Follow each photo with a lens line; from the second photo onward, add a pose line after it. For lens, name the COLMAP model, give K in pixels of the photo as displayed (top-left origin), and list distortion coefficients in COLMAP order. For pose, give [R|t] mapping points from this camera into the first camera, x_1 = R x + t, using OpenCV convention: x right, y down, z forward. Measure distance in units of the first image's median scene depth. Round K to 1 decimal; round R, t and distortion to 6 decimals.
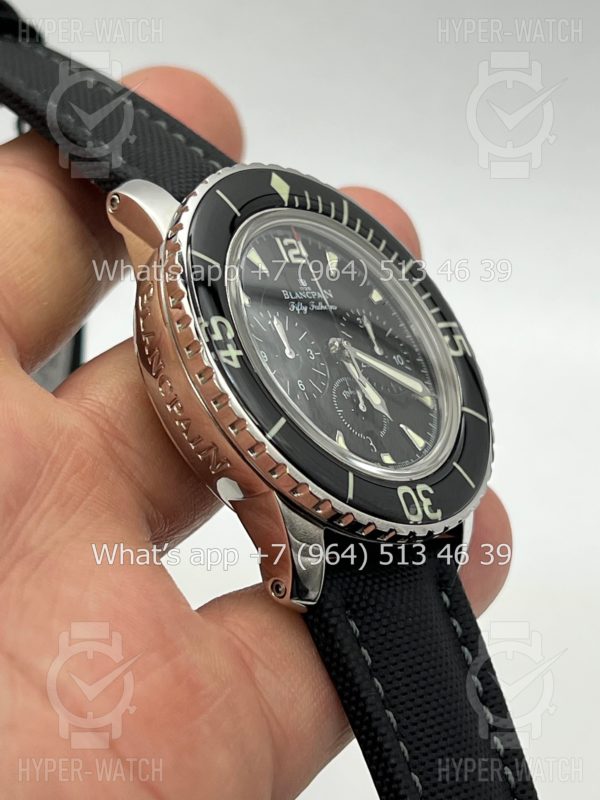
lens RADIAL K [[1831.2, 0, 300.0], [0, 1831.2, 400.0], [0, 0, 1]] dist [0.220501, -3.634031]
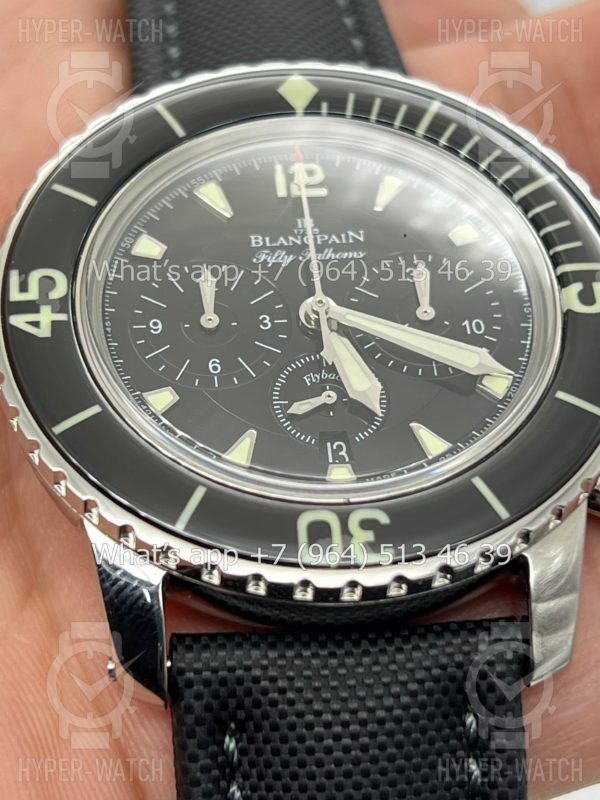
lens RADIAL K [[1831.2, 0, 300.0], [0, 1831.2, 400.0], [0, 0, 1]] dist [0.220501, -3.634031]
pose [[0.721409, -0.083476, -0.687460, 0.466891], [0.009886, 0.993849, -0.110305, 0.076033], [0.692438, 0.072779, 0.717797, 0.535155]]
